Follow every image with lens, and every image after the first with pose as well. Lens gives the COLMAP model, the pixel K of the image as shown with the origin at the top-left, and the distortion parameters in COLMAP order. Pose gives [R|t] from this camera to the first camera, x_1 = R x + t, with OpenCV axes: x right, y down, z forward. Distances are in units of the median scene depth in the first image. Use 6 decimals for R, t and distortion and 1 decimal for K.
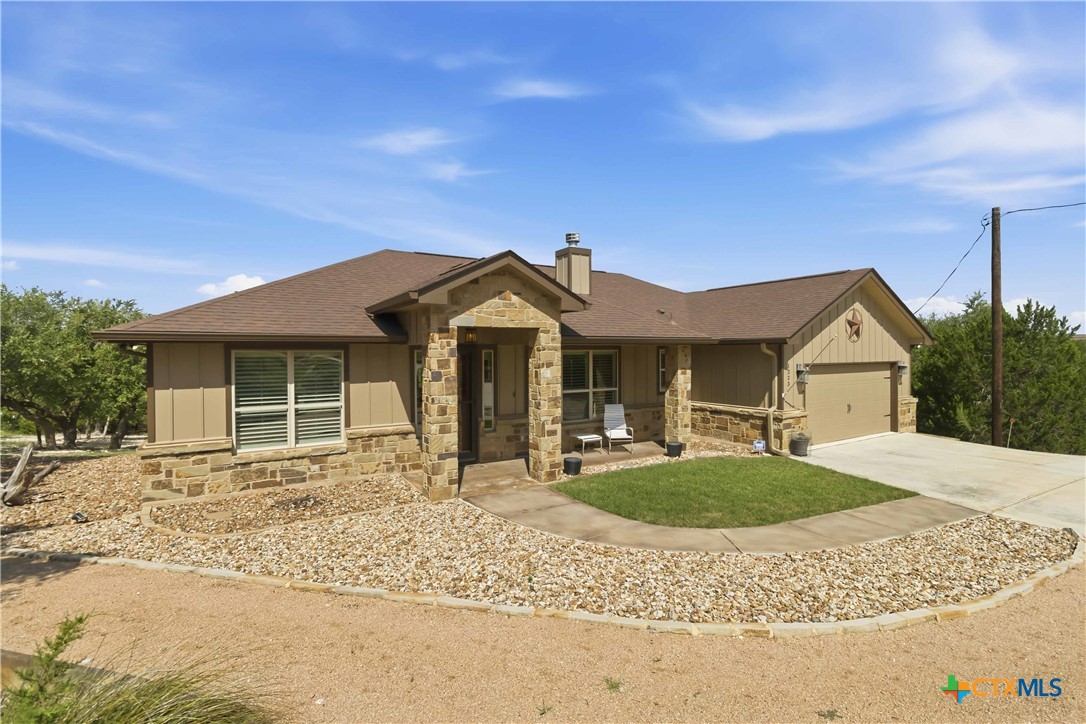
lens RADIAL K [[498.5, 0, 522.6], [0, 498.5, 366.1], [0, 0, 1]] dist [-0.001494, -0.000172]
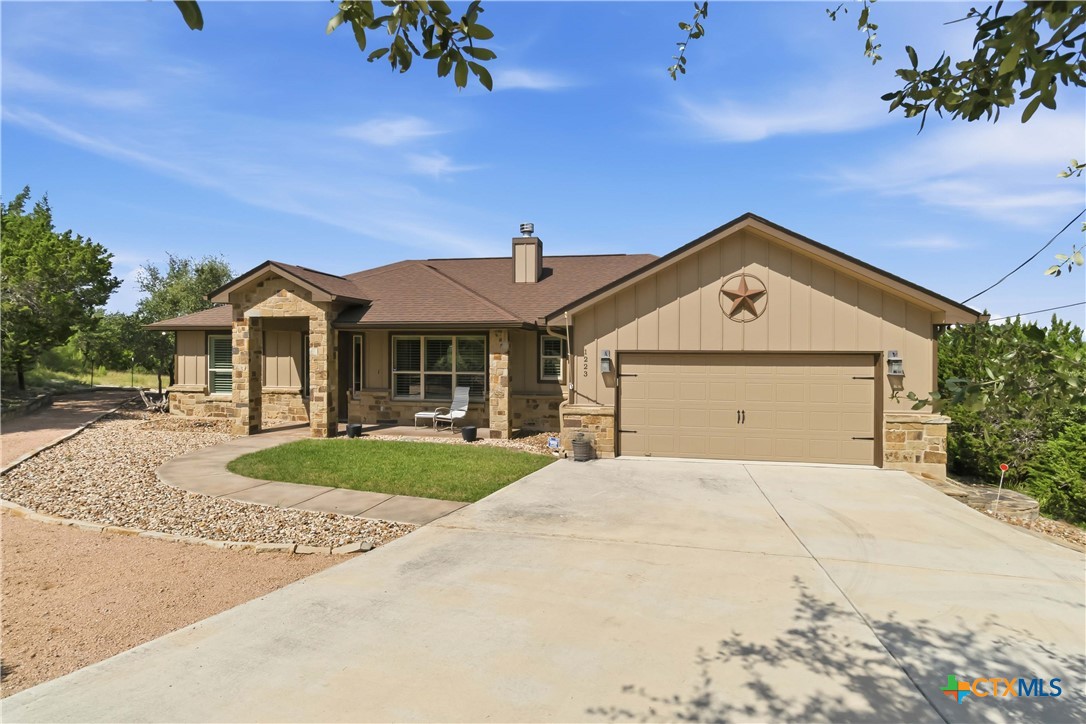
lens RADIAL K [[498.5, 0, 550.1], [0, 498.5, 359.8], [0, 0, 1]] dist [-0.001494, -0.000172]
pose [[0.755713, 0.021694, -0.654544, 1.318732], [-0.027432, 0.999623, 0.001459, 0.016895], [0.654328, 0.016853, 0.756023, 0.425671]]
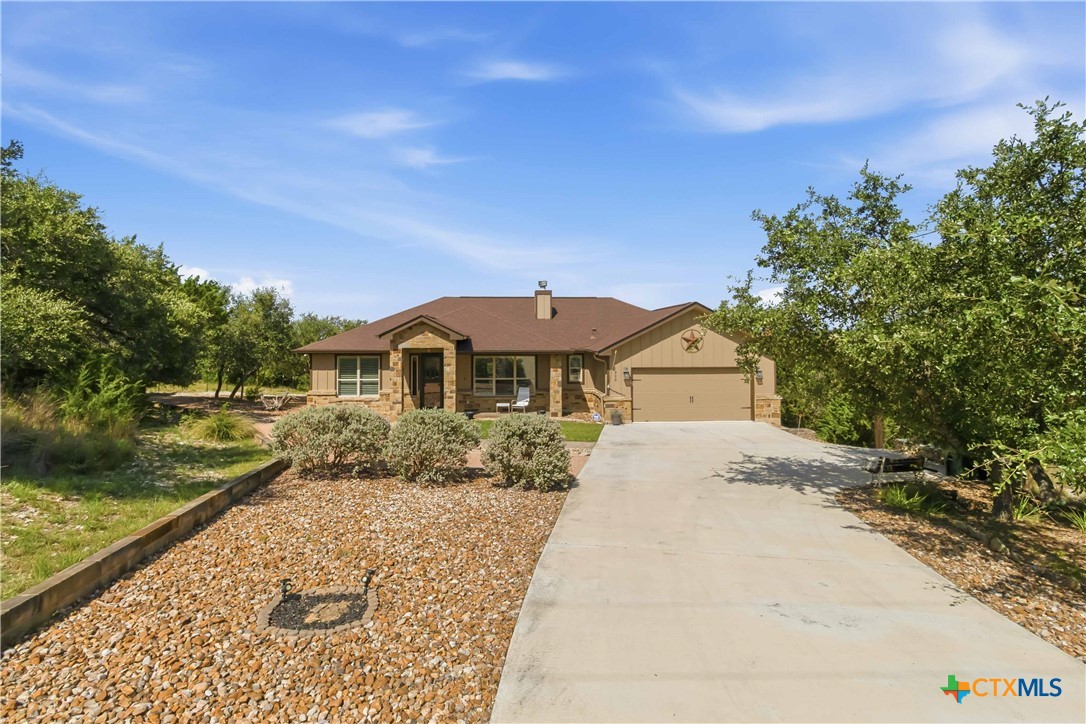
lens RADIAL K [[498.5, 0, 528.2], [0, 498.5, 336.5], [0, 0, 1]] dist [-0.001494, -0.000172]
pose [[0.875254, 0.000646, -0.483663, 1.355283], [-0.015074, 0.999550, -0.025944, -0.072365], [0.483429, 0.029998, 0.874869, -0.681966]]
